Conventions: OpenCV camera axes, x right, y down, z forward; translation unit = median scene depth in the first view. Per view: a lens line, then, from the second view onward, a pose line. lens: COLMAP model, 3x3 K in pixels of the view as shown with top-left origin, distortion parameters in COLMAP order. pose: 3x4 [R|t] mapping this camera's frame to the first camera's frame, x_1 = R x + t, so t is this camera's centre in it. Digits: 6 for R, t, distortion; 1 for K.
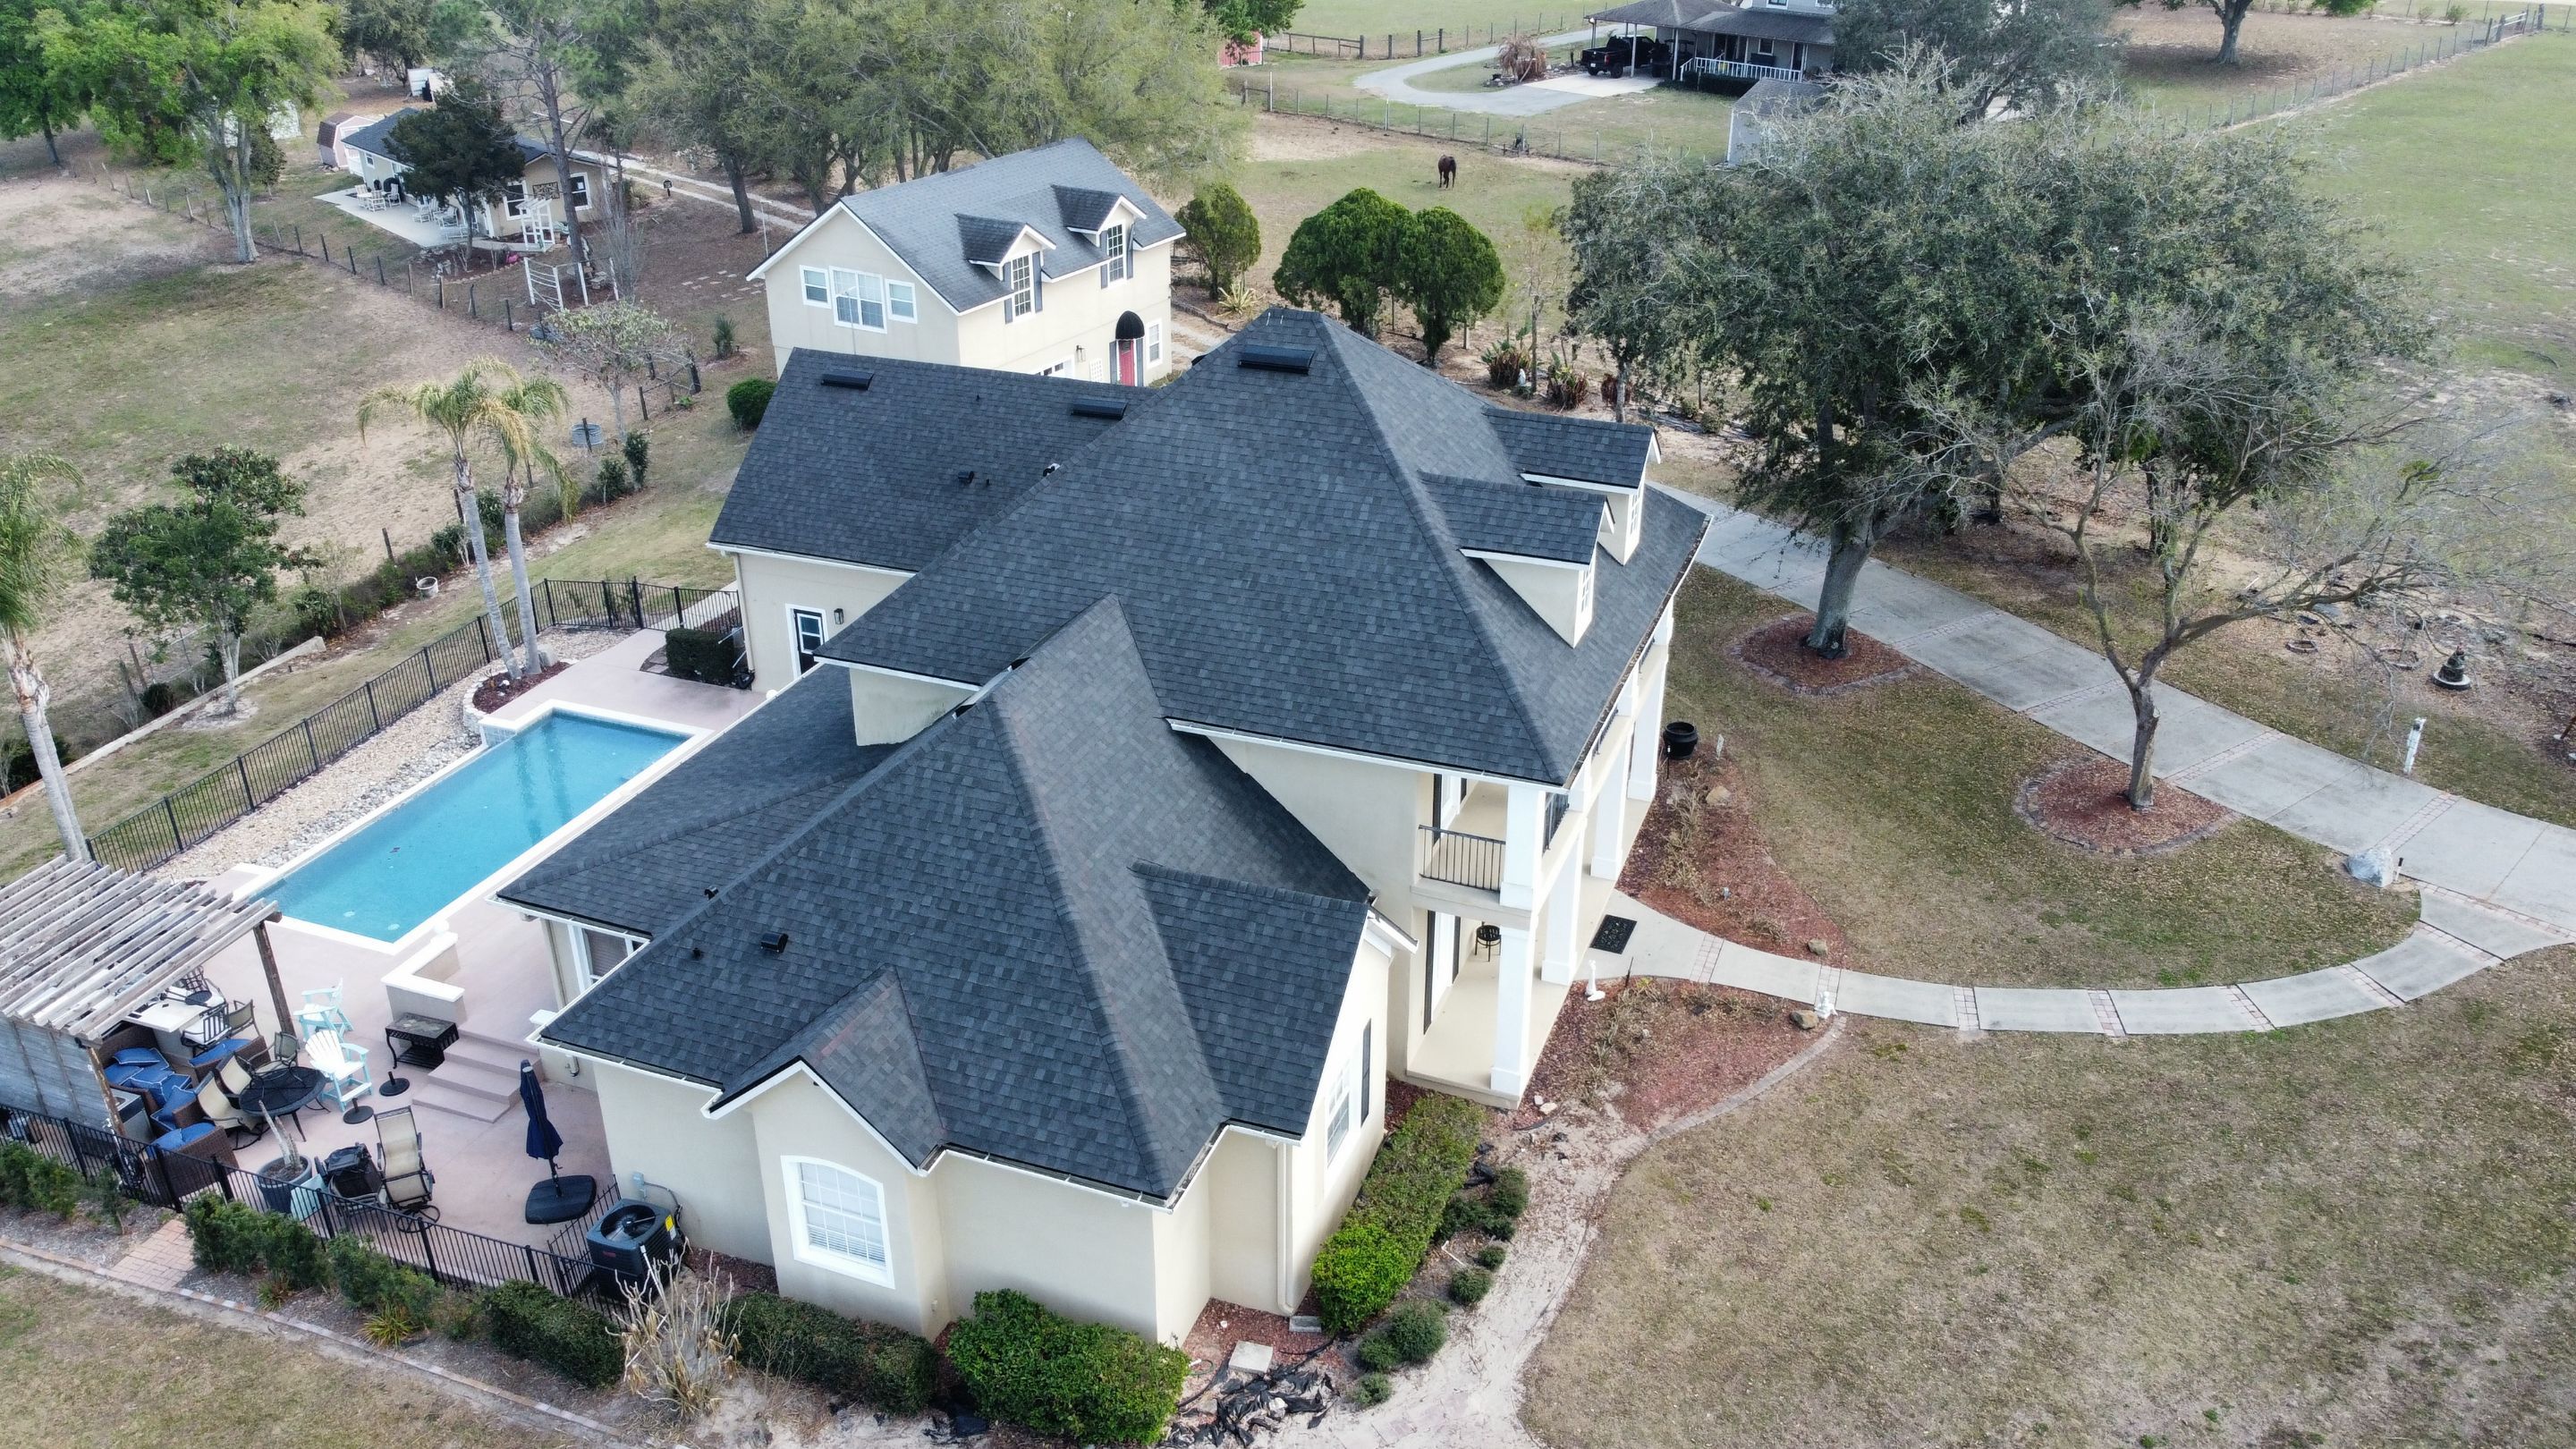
lens RADIAL K [[1928.3, 0, 1288.0], [0, 1928.3, 724.5], [0, 0, 1]] dist [0.001421, -0.000729]
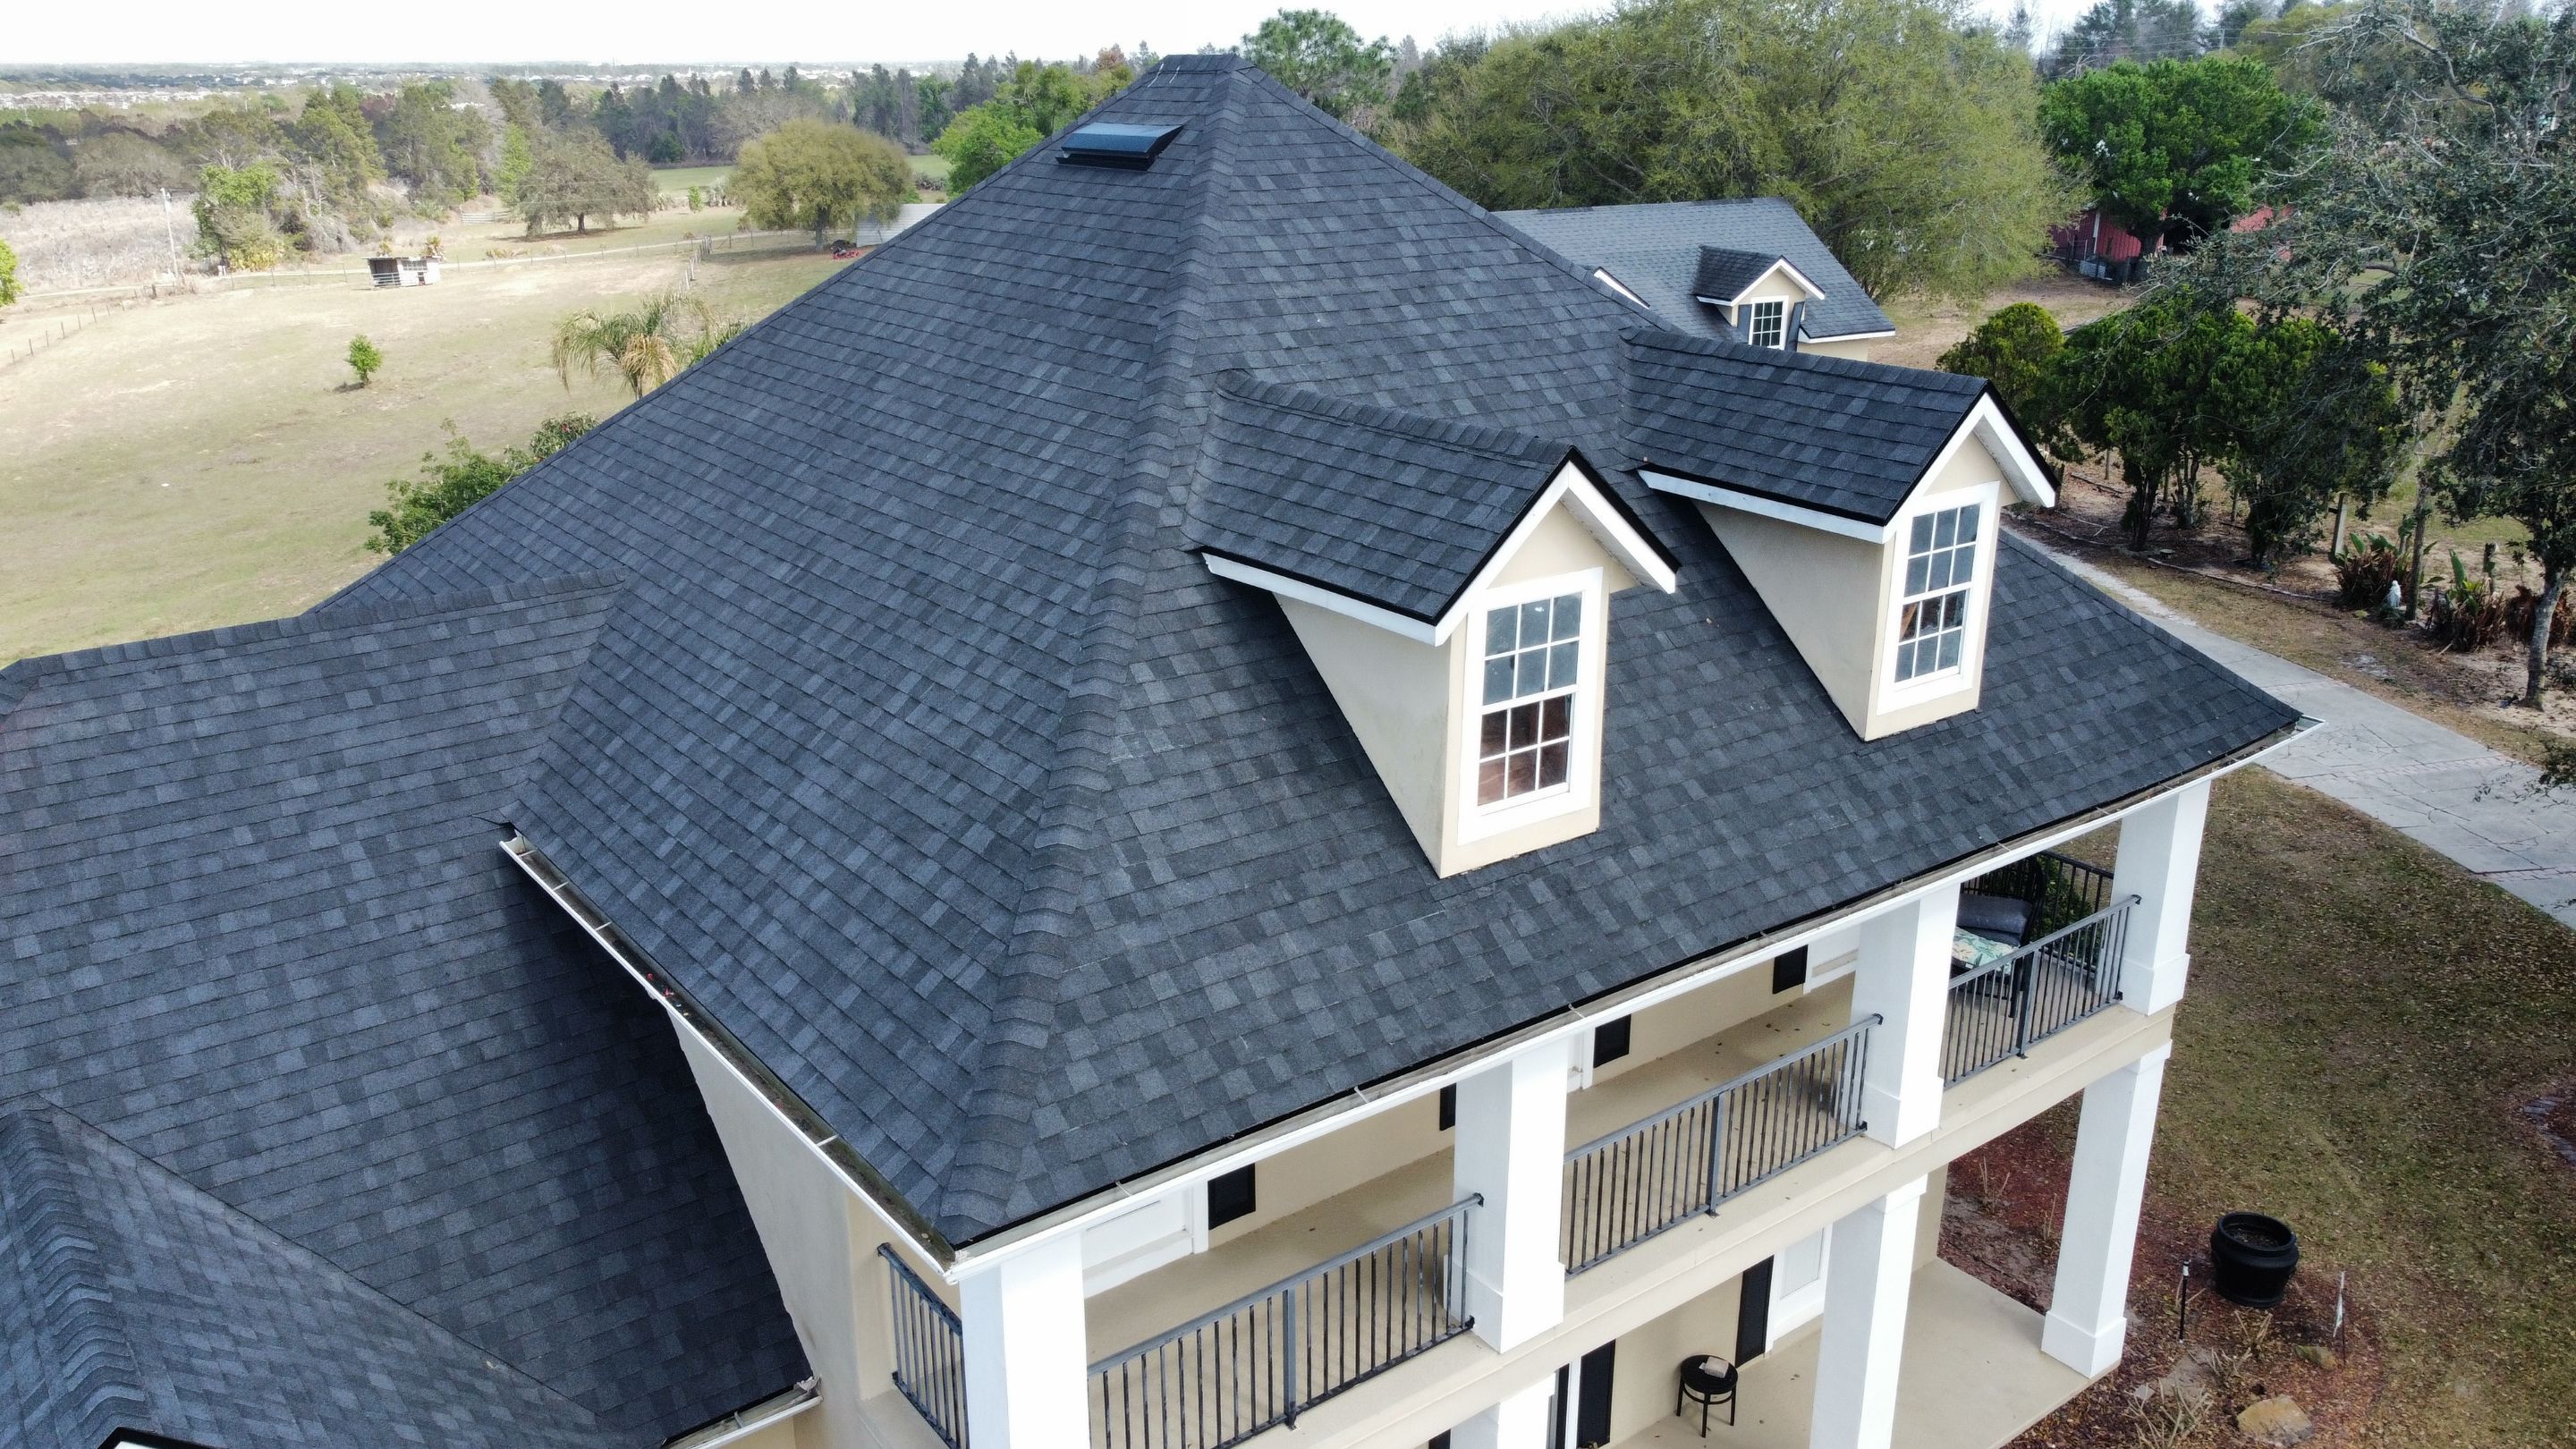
lens RADIAL K [[1956.2, 0, 1288.0], [0, 1956.2, 724.5], [0, 0, 1]] dist [0.003129, -0.004436]
pose [[0.849639, 0.170341, -0.499096, 0.254193], [-0.236117, 0.969113, -0.071198, -0.029668], [0.471553, 0.178337, 0.863617, 0.580009]]
